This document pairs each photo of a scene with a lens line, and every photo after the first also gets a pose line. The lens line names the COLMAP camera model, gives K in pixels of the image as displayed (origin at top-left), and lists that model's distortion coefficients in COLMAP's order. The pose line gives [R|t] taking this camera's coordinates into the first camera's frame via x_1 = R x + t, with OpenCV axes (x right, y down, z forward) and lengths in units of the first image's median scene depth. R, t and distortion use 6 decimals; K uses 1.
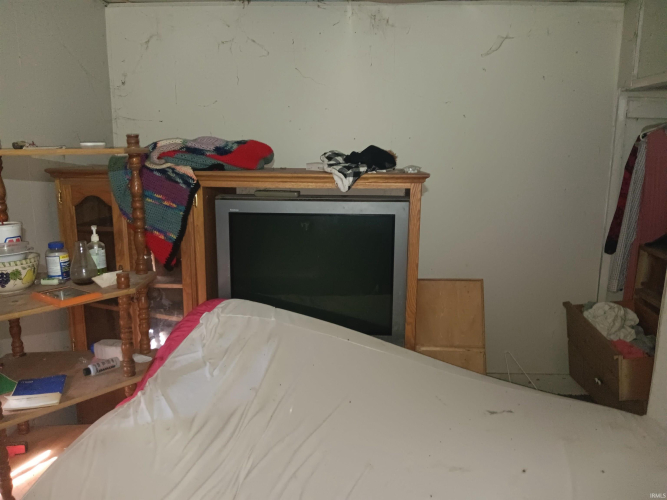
lens RADIAL K [[514.2, 0, 333.4], [0, 514.2, 251.2], [0, 0, 1]] dist [-0.015648, -0.029062]
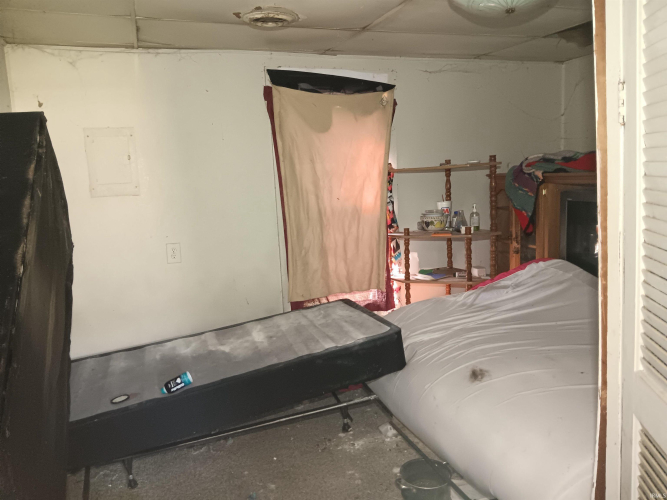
lens RADIAL K [[514.2, 0, 333.2], [0, 514.2, 248.9], [0, 0, 1]] dist [-0.015648, -0.029062]
pose [[0.352113, 0.106636, -0.929863, 0.980670], [-0.116402, 0.990765, 0.069542, 0.039009], [0.928691, 0.083751, 0.361274, -0.149038]]
